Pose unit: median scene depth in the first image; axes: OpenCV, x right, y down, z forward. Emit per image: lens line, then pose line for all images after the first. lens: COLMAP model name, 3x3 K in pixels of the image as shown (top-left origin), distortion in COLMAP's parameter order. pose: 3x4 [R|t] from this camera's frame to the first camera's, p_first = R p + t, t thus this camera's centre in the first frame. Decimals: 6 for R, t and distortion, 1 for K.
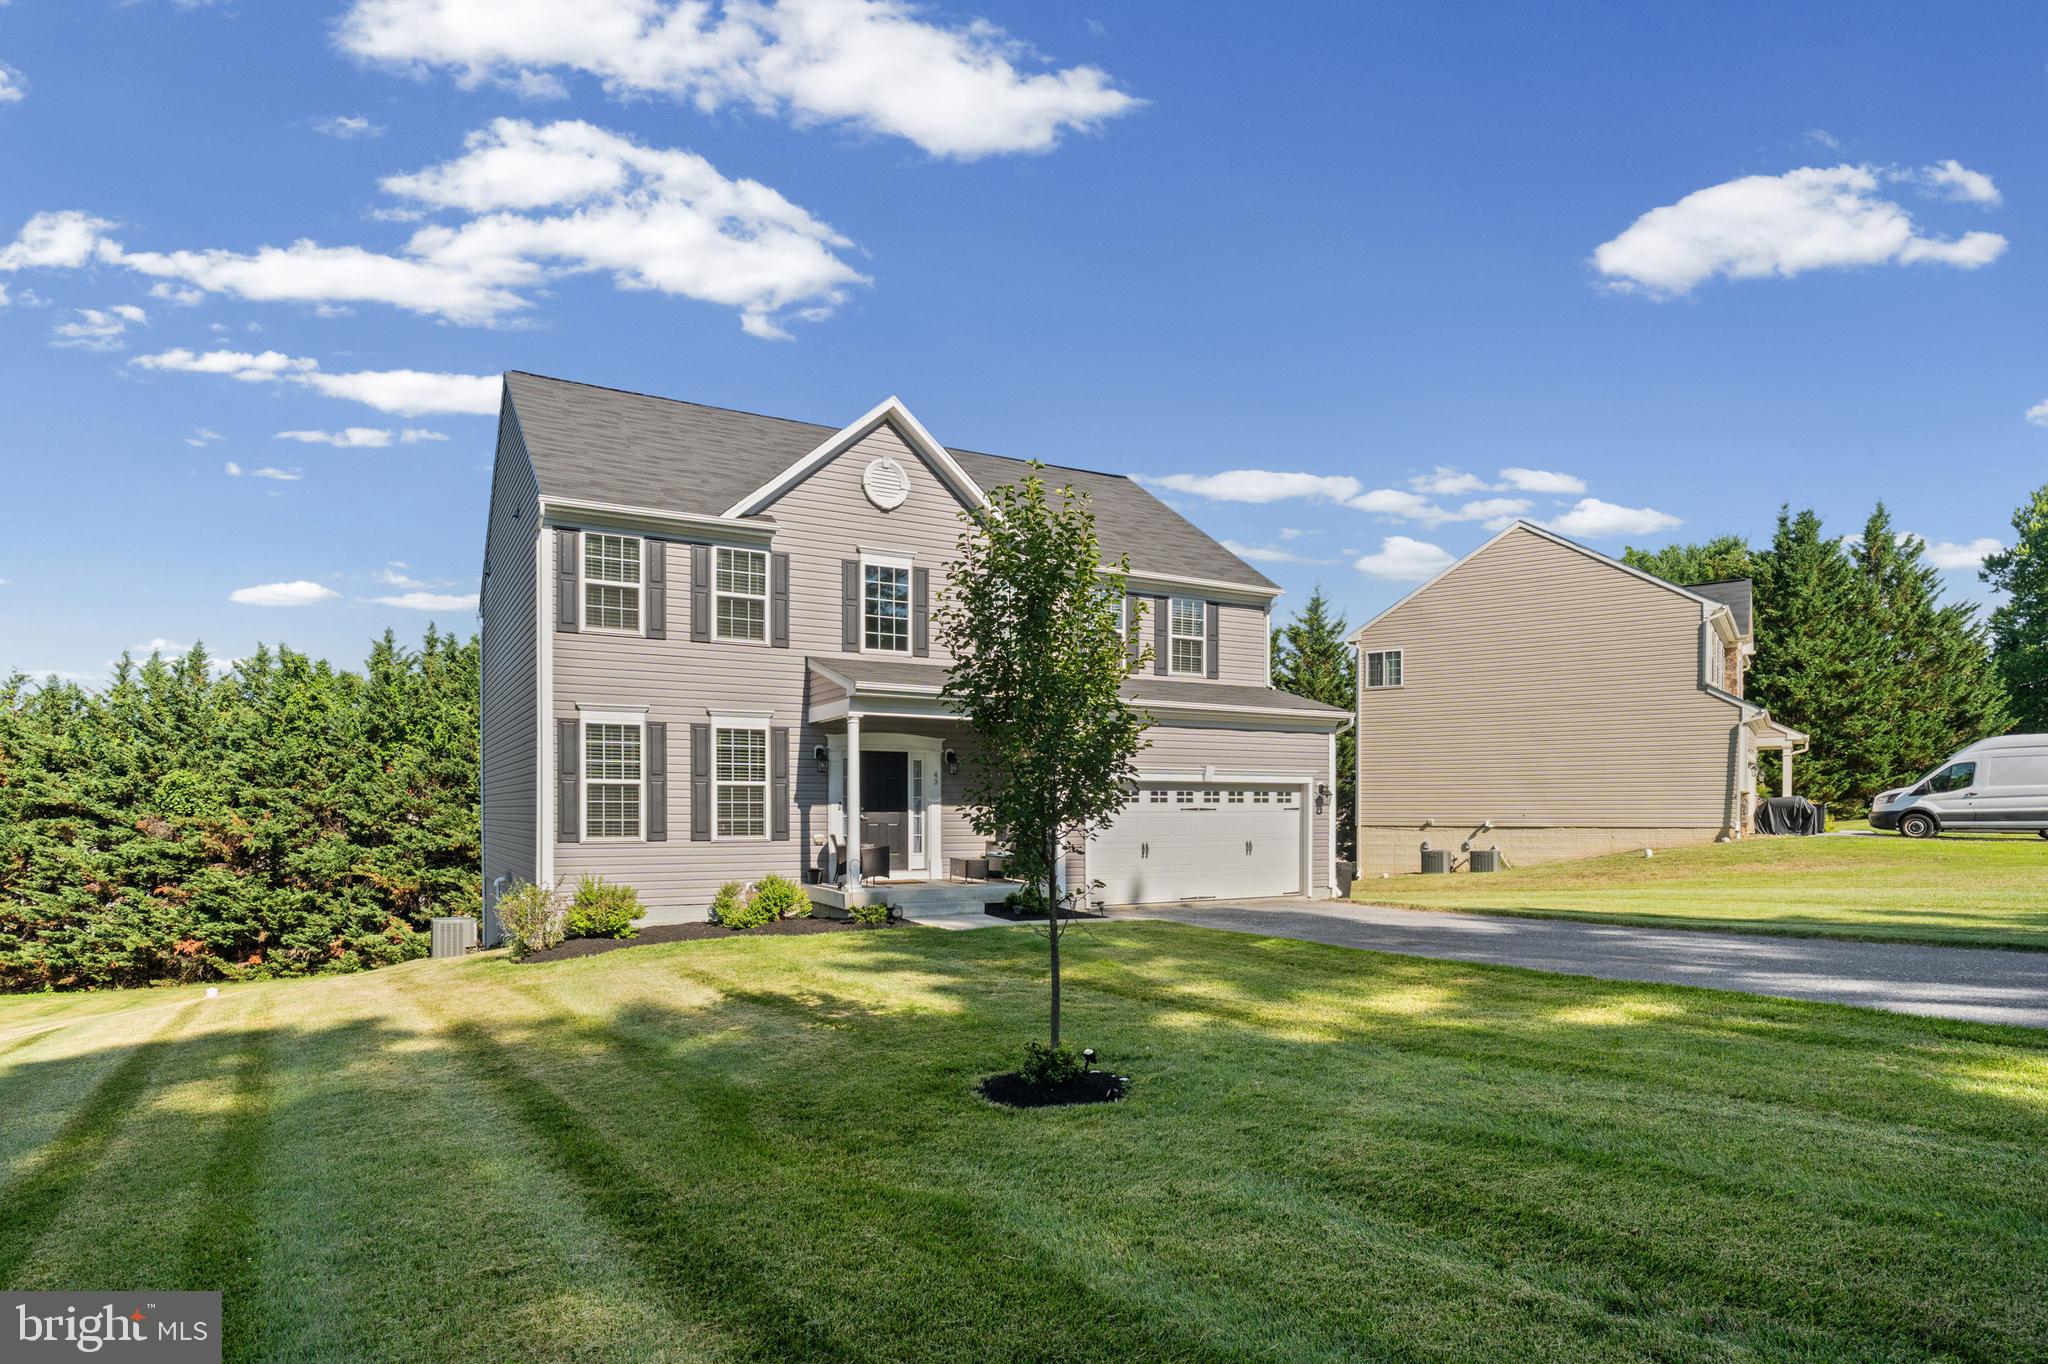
lens RADIAL K [[1135.7, 0, 985.7], [0, 1135.7, 847.4], [0, 0, 1]] dist [-0.000068, -0.000061]
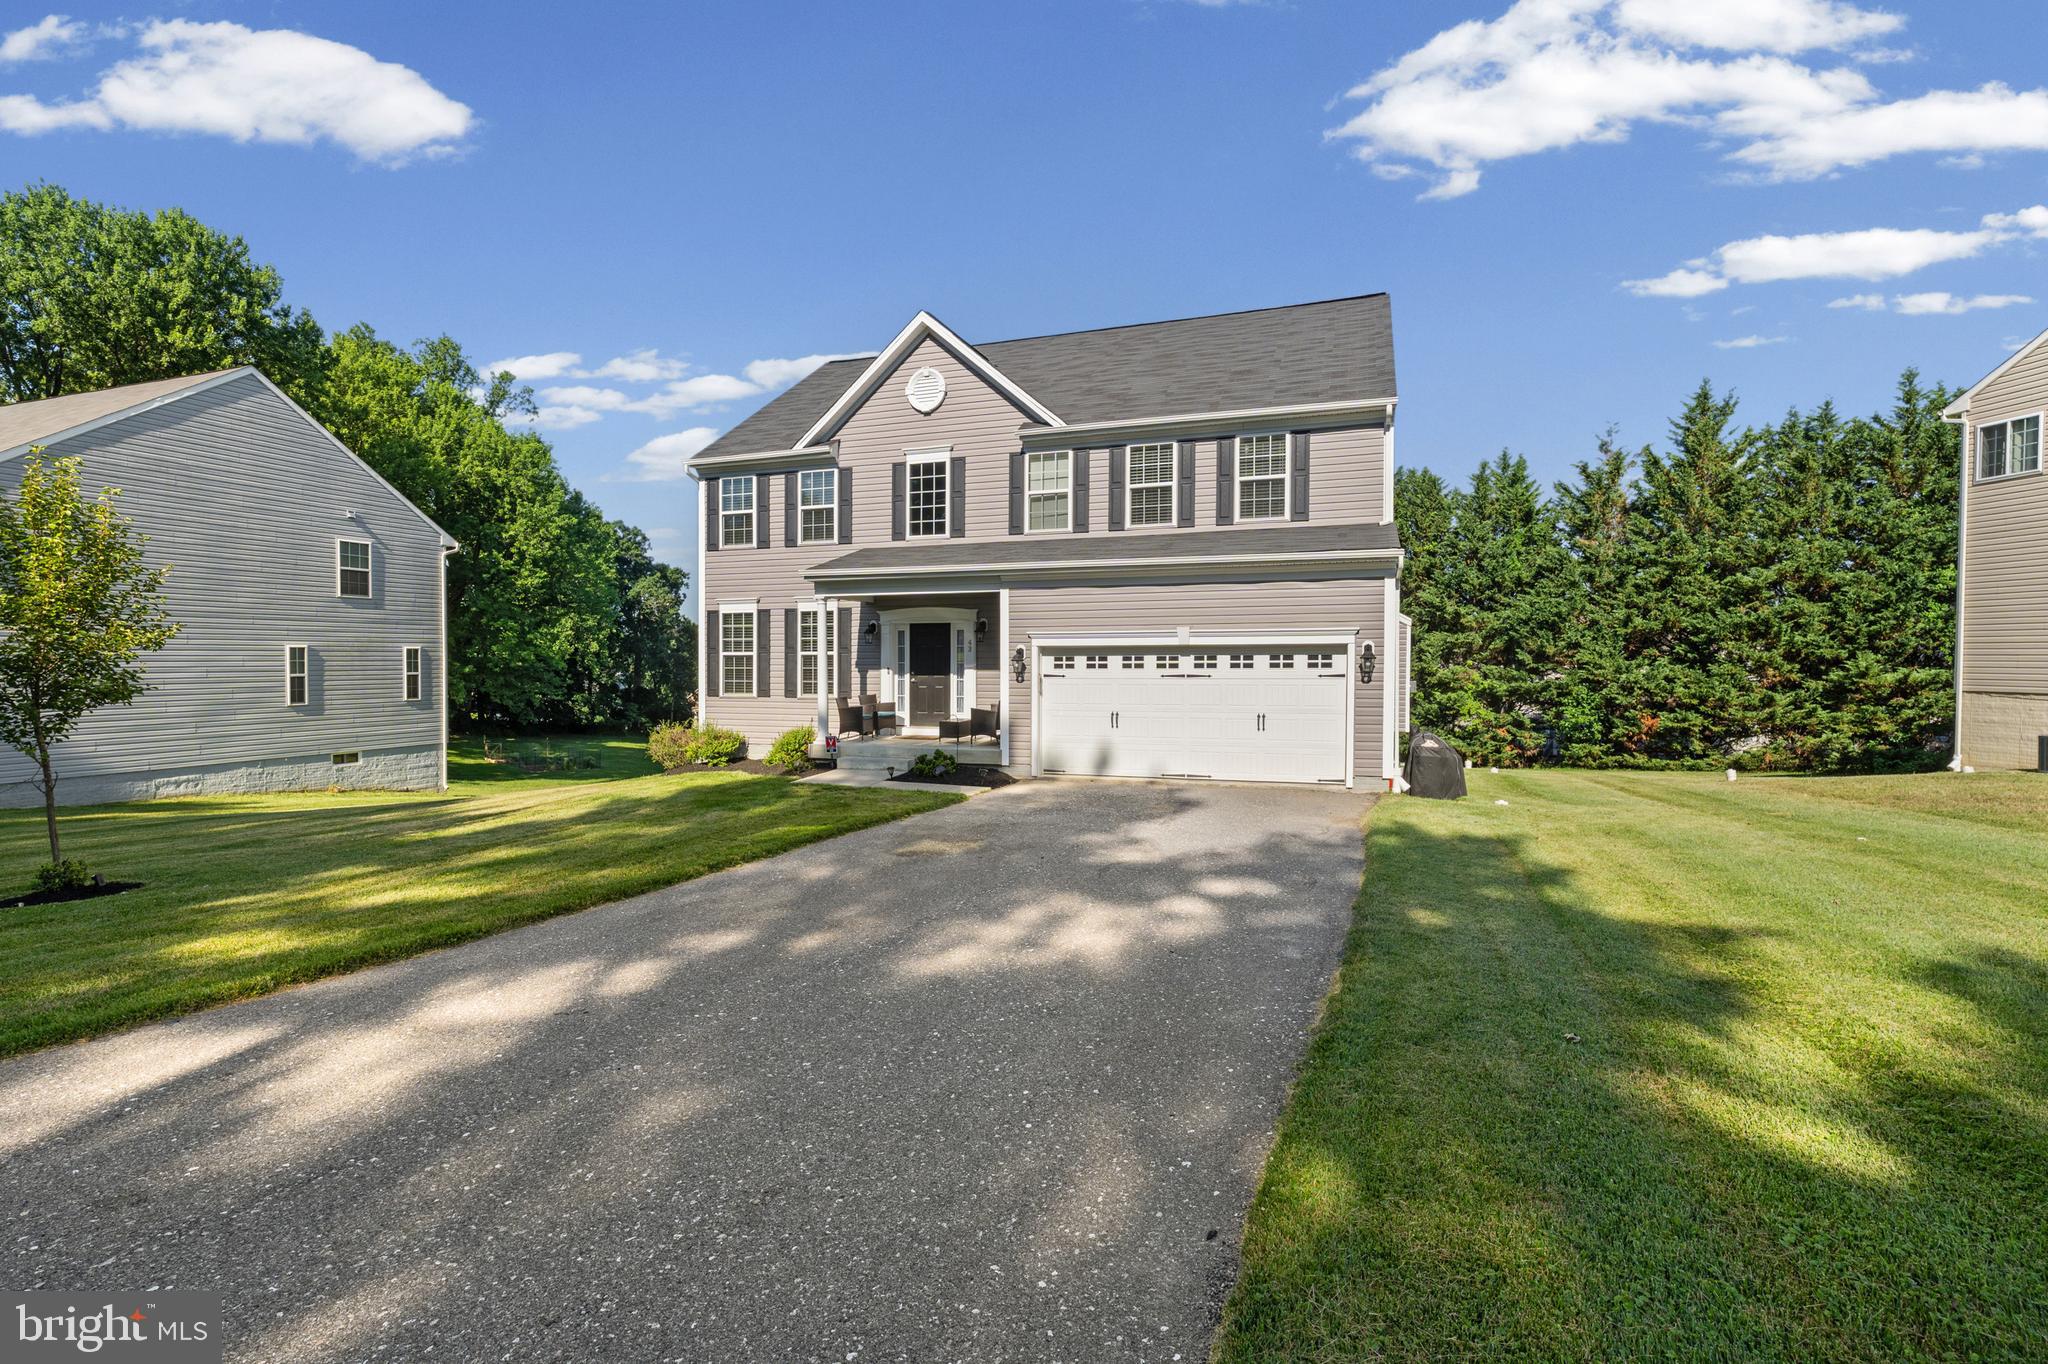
lens RADIAL K [[913.6, 0, 1024.0], [0, 913.6, 703.1], [0, 0, 1]] dist [-0.005174, -0.000867]
pose [[0.668985, 0.032918, -0.742547, 0.704331], [-0.019260, 0.999451, 0.026955, -0.032359], [0.743026, -0.003731, 0.669252, 0.476741]]
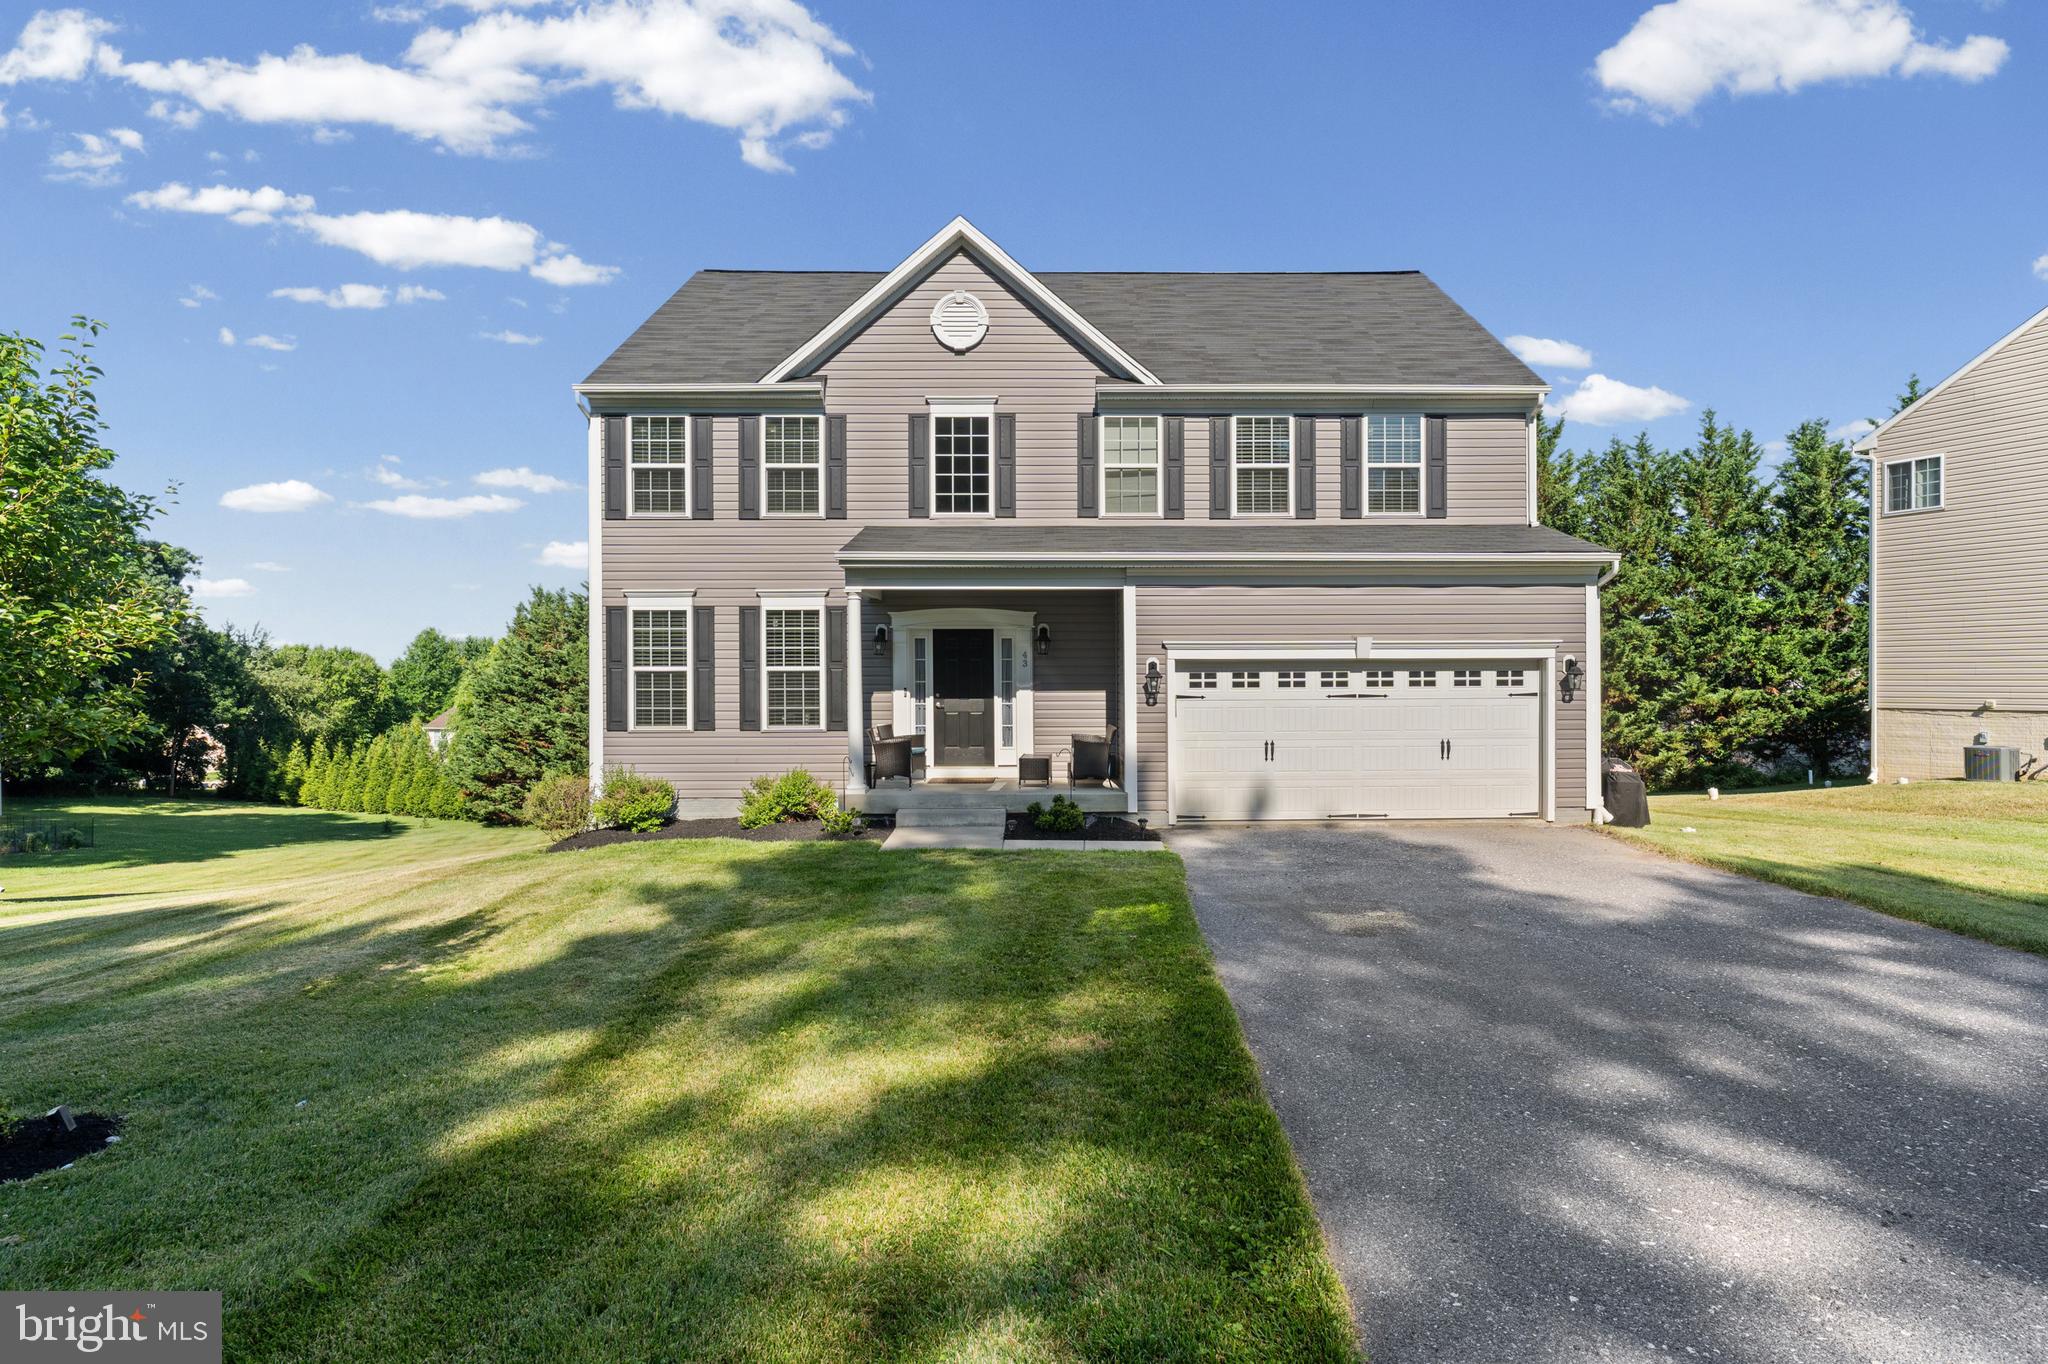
lens RADIAL K [[1087.4, 0, 1033.2], [0, 1087.4, 721.7], [0, 0, 1]] dist [-0.003366, -0.000613]
pose [[0.881801, 0.014061, -0.471412, 0.373109], [-0.010938, 0.999896, 0.009364, -0.023465], [0.471495, -0.003101, 0.881863, 0.307291]]
